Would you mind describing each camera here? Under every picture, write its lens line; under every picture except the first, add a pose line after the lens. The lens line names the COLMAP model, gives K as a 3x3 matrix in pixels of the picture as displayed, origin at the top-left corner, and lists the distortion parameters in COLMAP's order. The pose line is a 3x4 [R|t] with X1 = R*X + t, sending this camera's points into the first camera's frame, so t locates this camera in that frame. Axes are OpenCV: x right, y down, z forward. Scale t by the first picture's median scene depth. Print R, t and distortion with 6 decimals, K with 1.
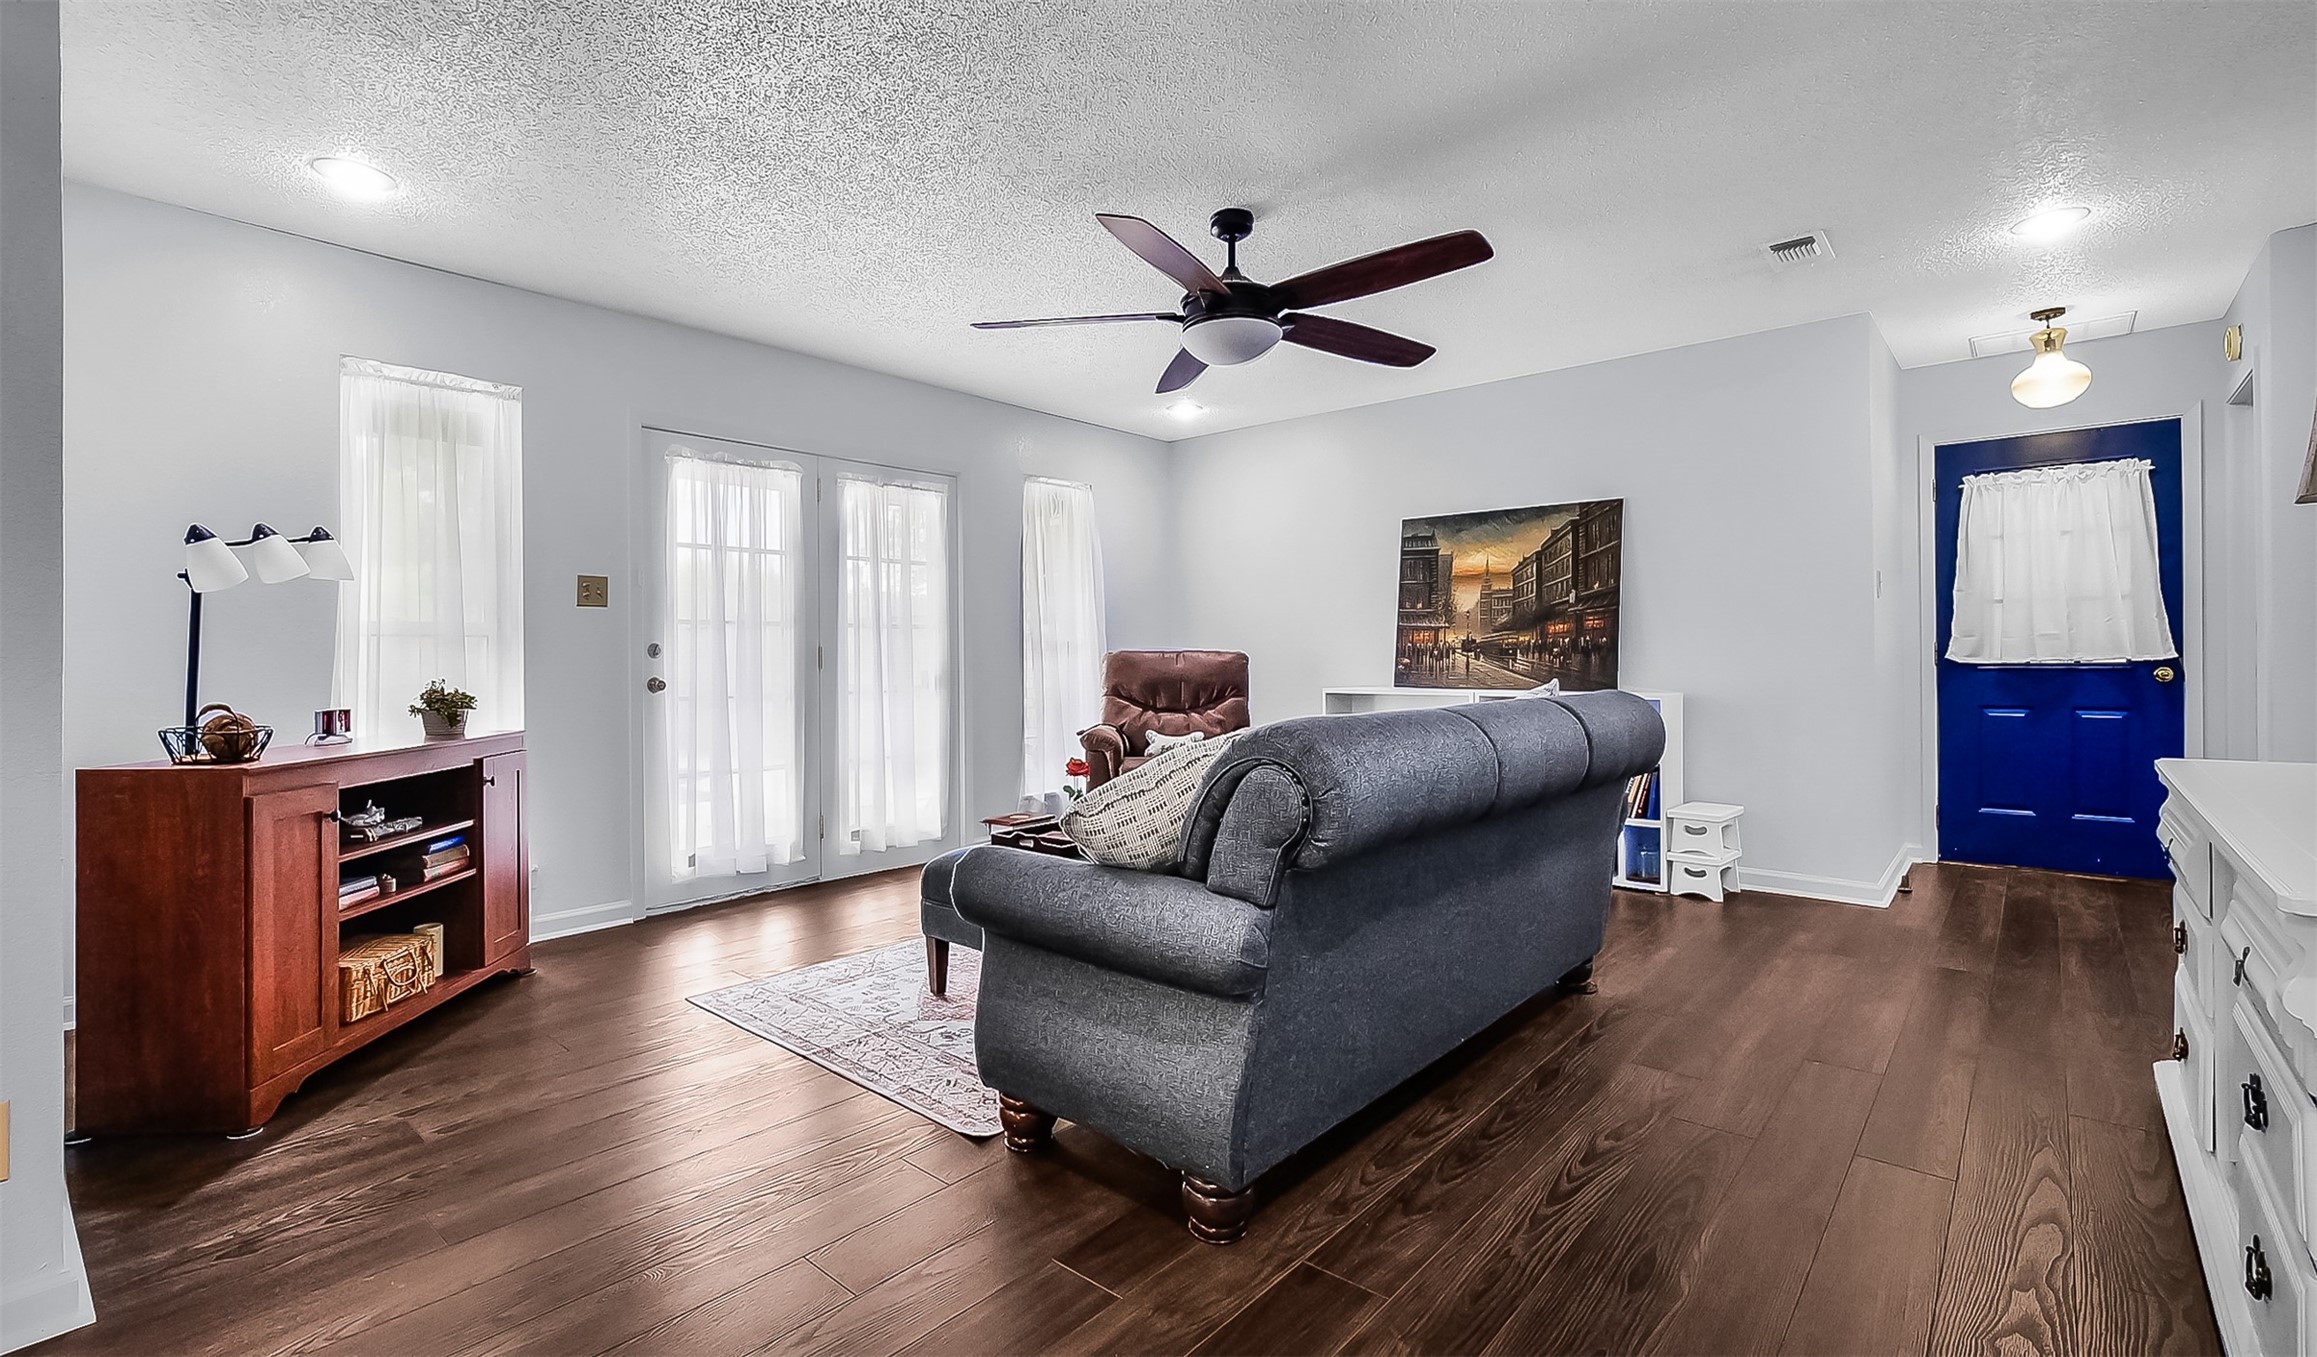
lens RADIAL K [[1039.6, 0, 1140.1], [0, 1039.6, 652.3], [0, 0, 1]] dist [-0.000884, -0.000037]
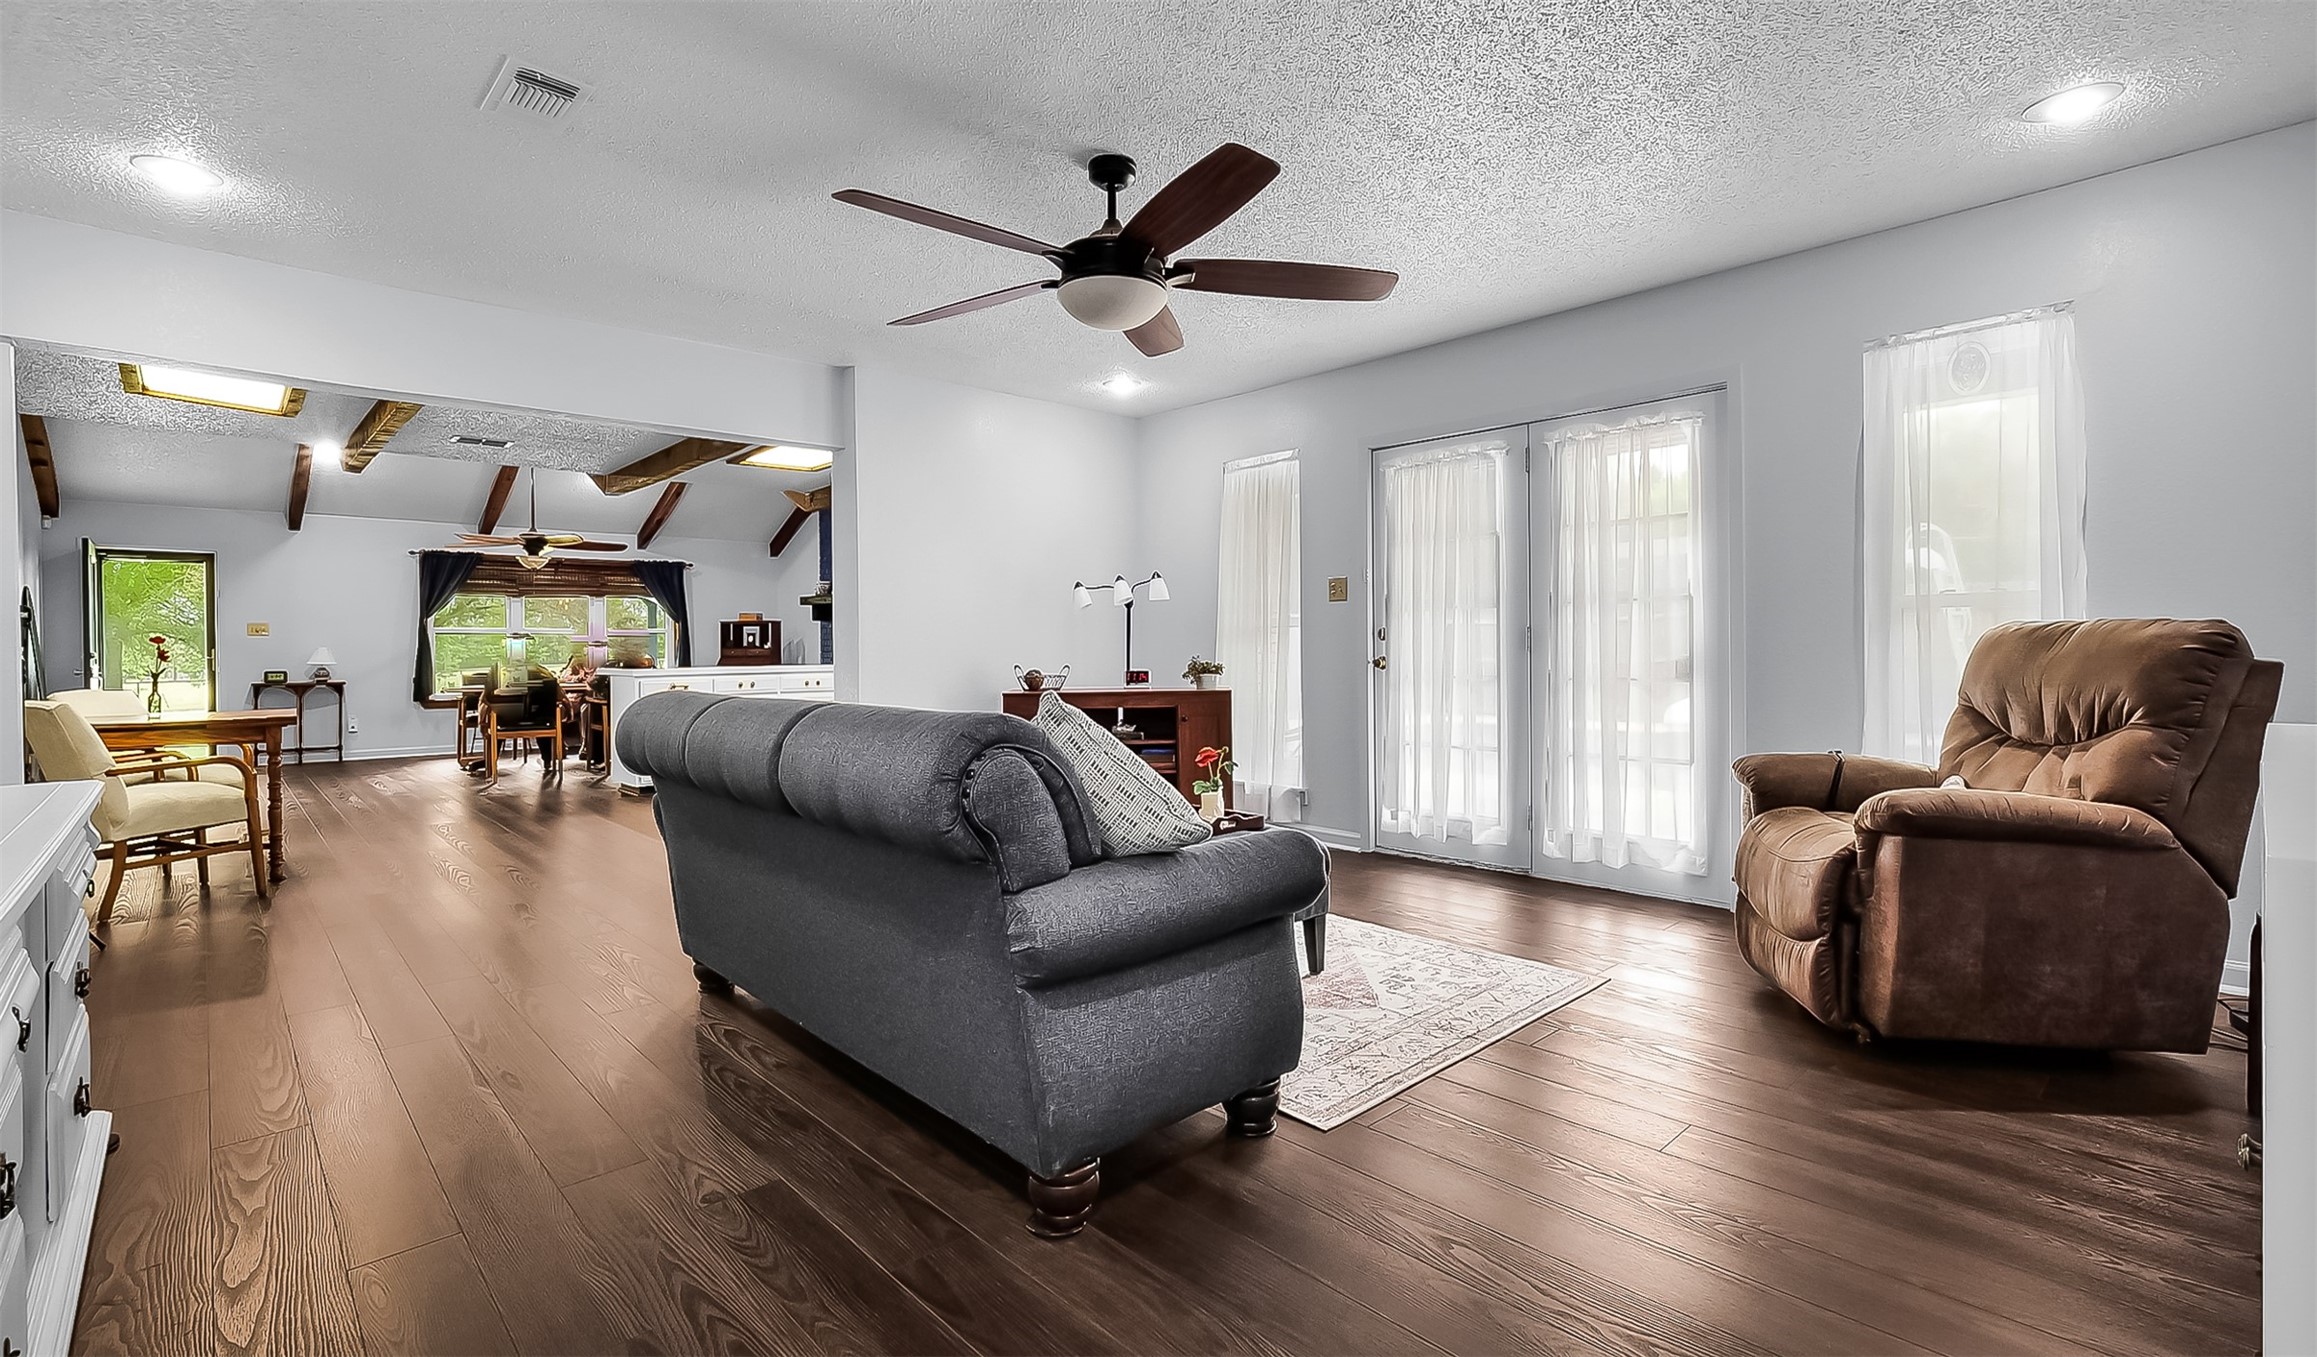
lens RADIAL K [[1039.6, 0, 1140.1], [0, 1039.6, 652.3], [0, 0, 1]] dist [-0.000884, -0.000037]
pose [[-0.119742, 0.014375, -0.992701, 0.855738], [0.019206, 0.999742, 0.012160, -0.001413], [0.992619, -0.017610, -0.119988, 0.971828]]
